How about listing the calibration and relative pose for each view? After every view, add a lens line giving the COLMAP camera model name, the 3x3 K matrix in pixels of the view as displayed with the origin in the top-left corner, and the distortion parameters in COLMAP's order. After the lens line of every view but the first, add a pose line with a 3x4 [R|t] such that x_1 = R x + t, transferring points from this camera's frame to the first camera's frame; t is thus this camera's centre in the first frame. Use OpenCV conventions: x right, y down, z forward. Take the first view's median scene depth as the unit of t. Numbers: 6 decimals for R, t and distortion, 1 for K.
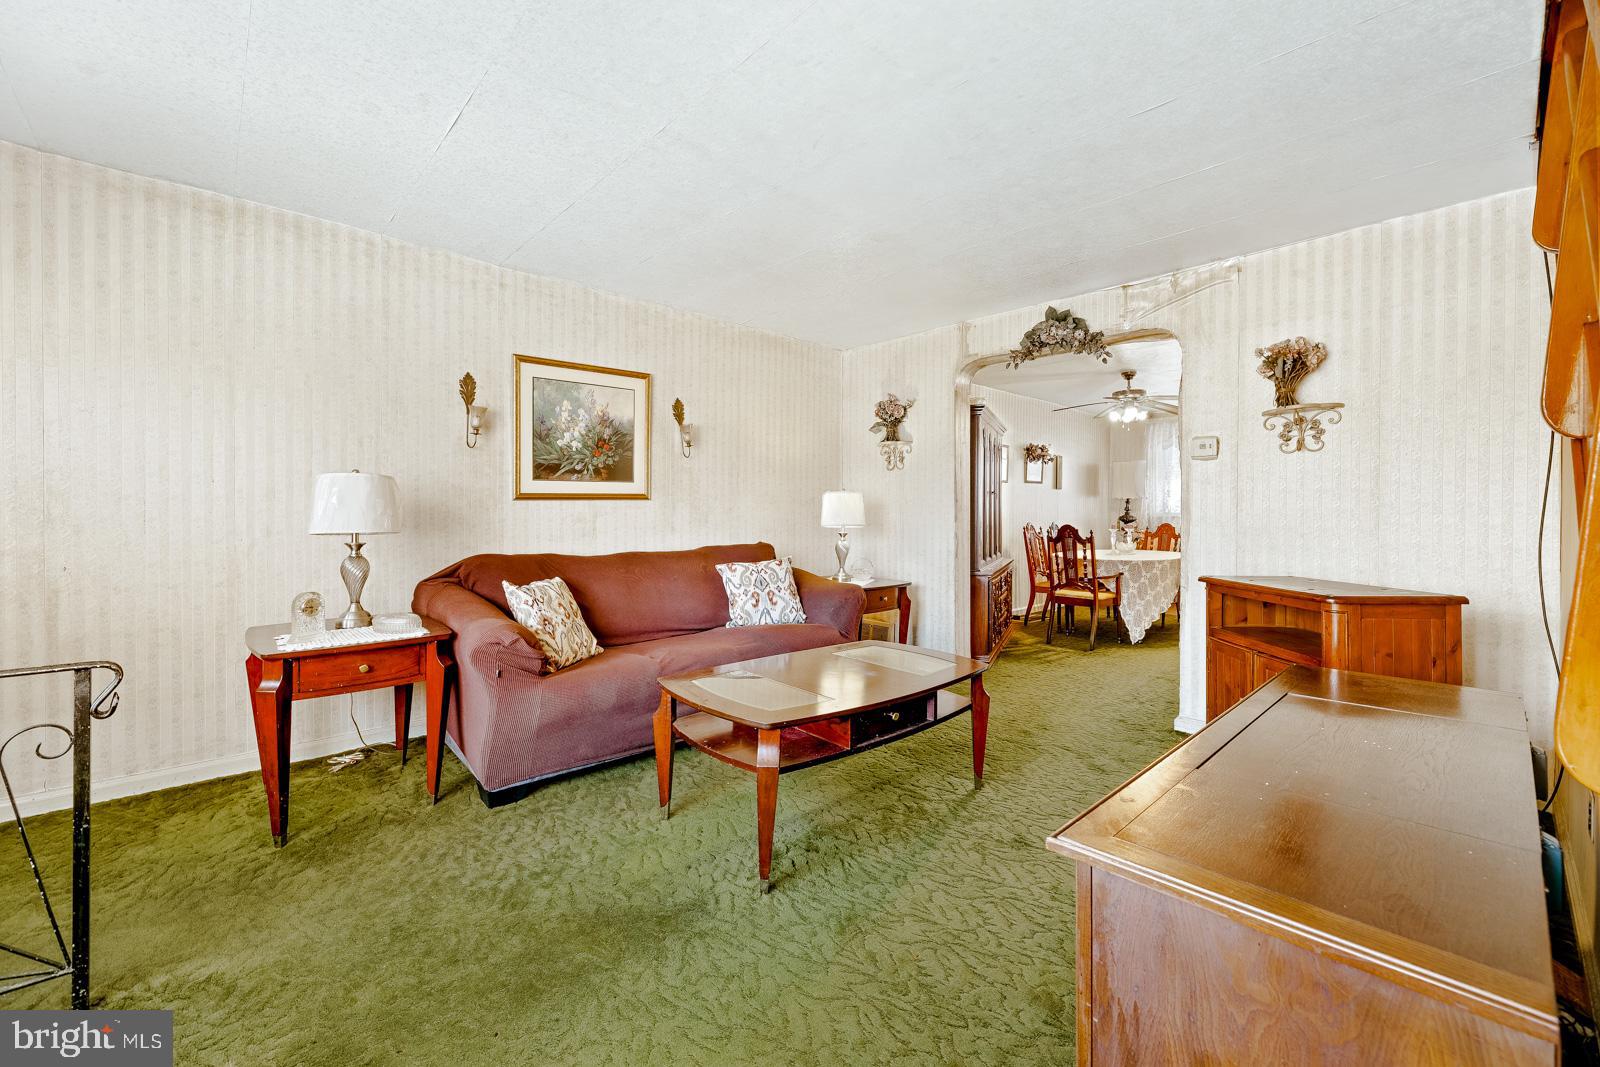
lens RADIAL K [[653.8, 0, 796.3], [0, 653.8, 520.9], [0, 0, 1]] dist [-0.004147, 0.000463]
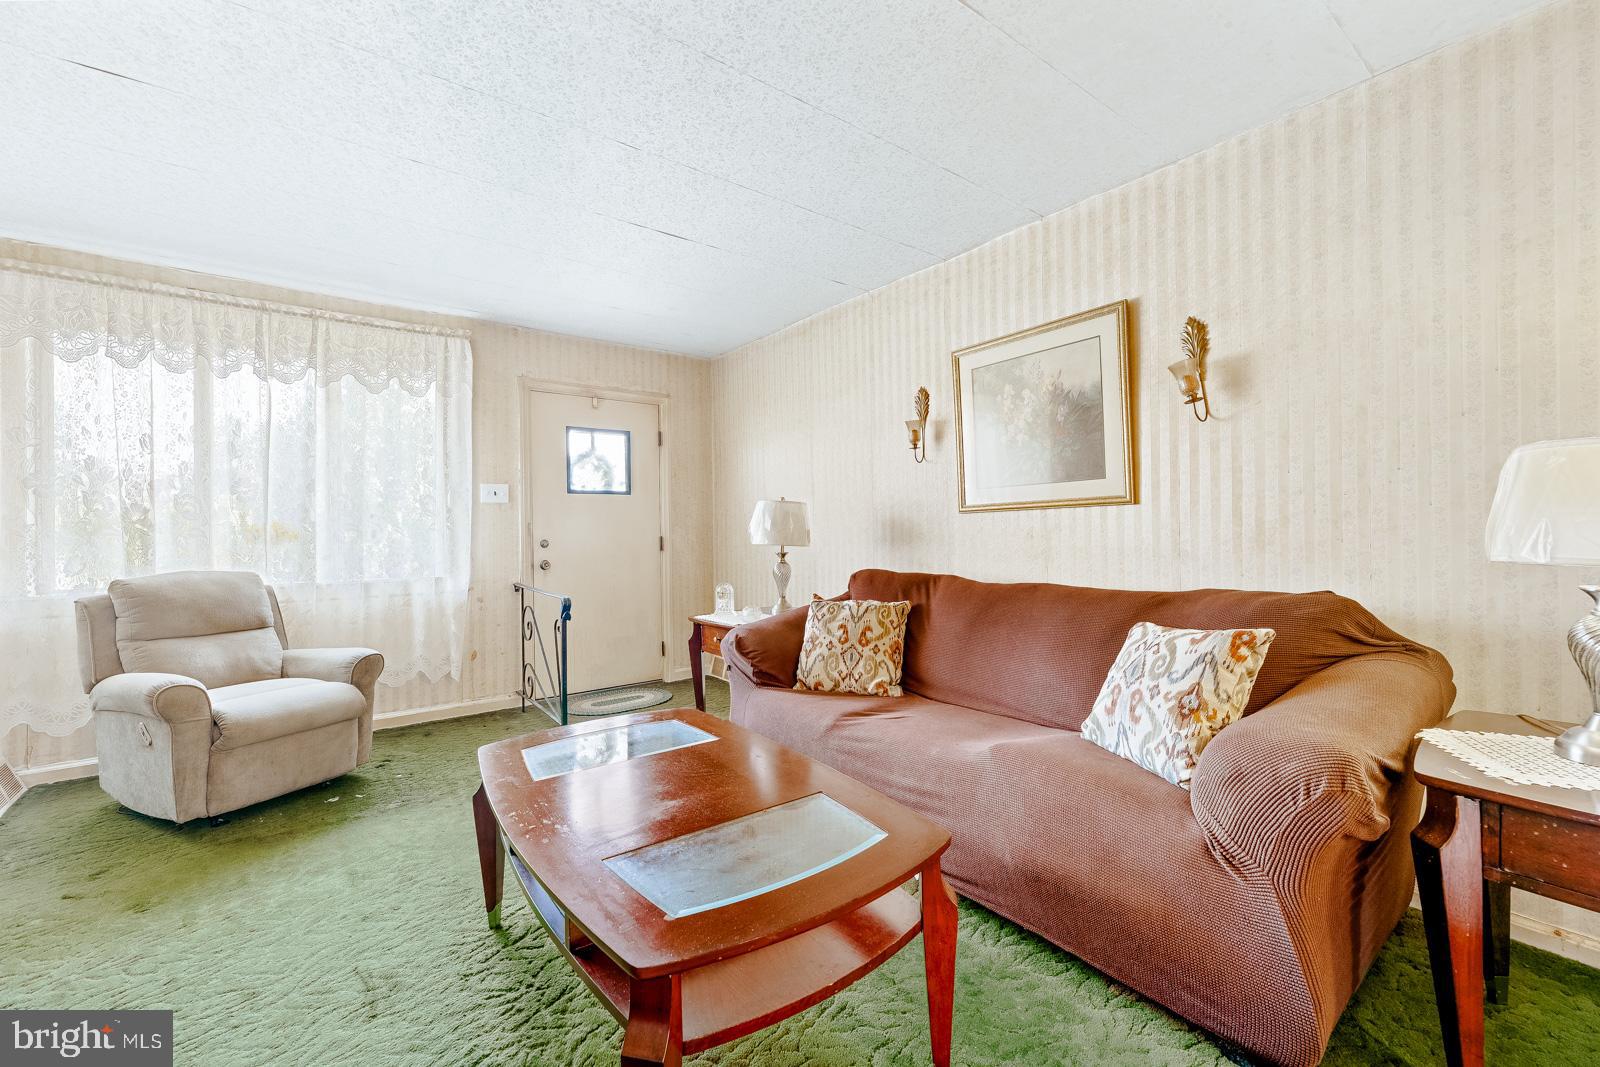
lens RADIAL K [[653.8, 0, 793.0], [0, 653.8, 536.1], [0, 0, 1]] dist [-0.004147, 0.000463]
pose [[-0.098262, 0.004323, -0.995151, 0.453371], [-0.006850, 0.999964, 0.005021, -0.003587], [0.995137, 0.007311, -0.098229, 0.811307]]
